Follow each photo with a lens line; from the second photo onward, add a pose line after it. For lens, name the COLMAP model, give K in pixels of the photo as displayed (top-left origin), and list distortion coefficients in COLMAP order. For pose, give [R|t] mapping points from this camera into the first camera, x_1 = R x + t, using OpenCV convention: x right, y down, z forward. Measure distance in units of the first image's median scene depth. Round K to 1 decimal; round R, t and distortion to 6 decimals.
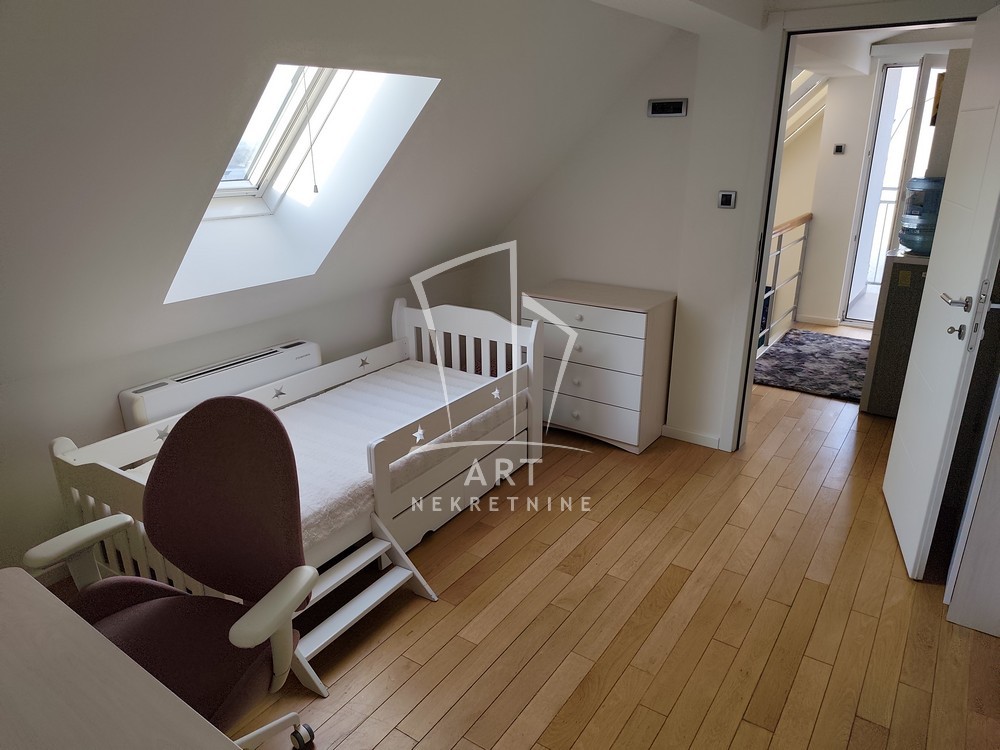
lens RADIAL K [[685.0, 0, 503.7], [0, 685.0, 377.3], [0, 0, 1]] dist [0.043593, -0.025475]
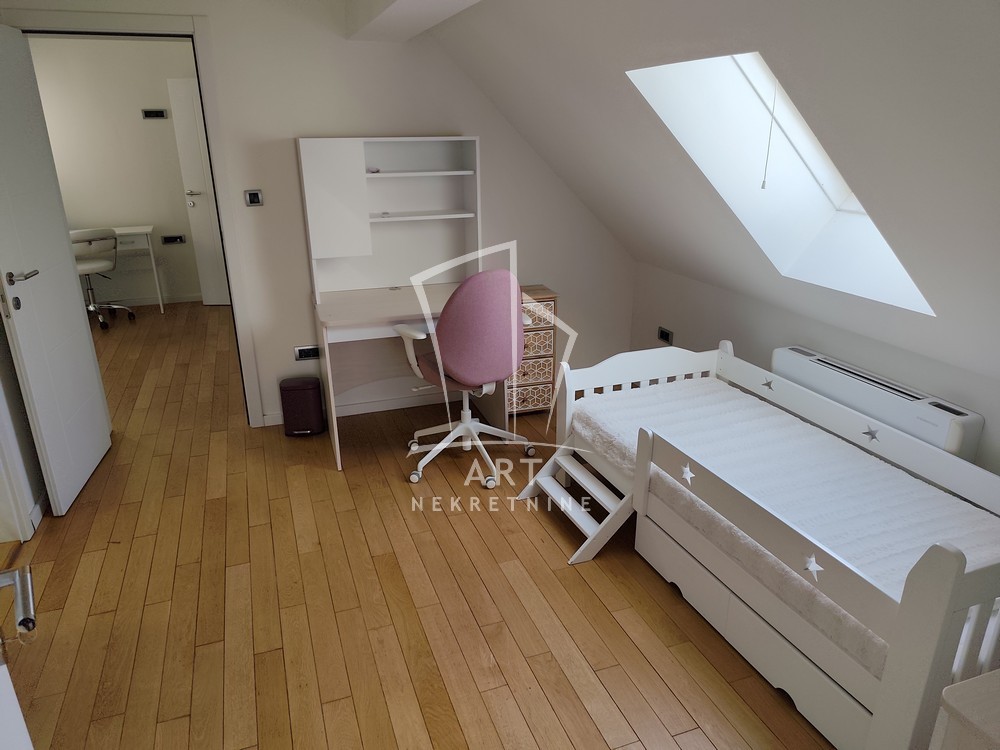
lens RADIAL K [[685.0, 0, 503.2], [0, 685.0, 373.4], [0, 0, 1]] dist [0.043593, -0.025475]
pose [[-0.576891, 0.285121, -0.765443, 0.725171], [-0.264838, 0.821186, 0.505485, -0.450704], [0.772695, 0.494328, -0.398224, 1.249878]]
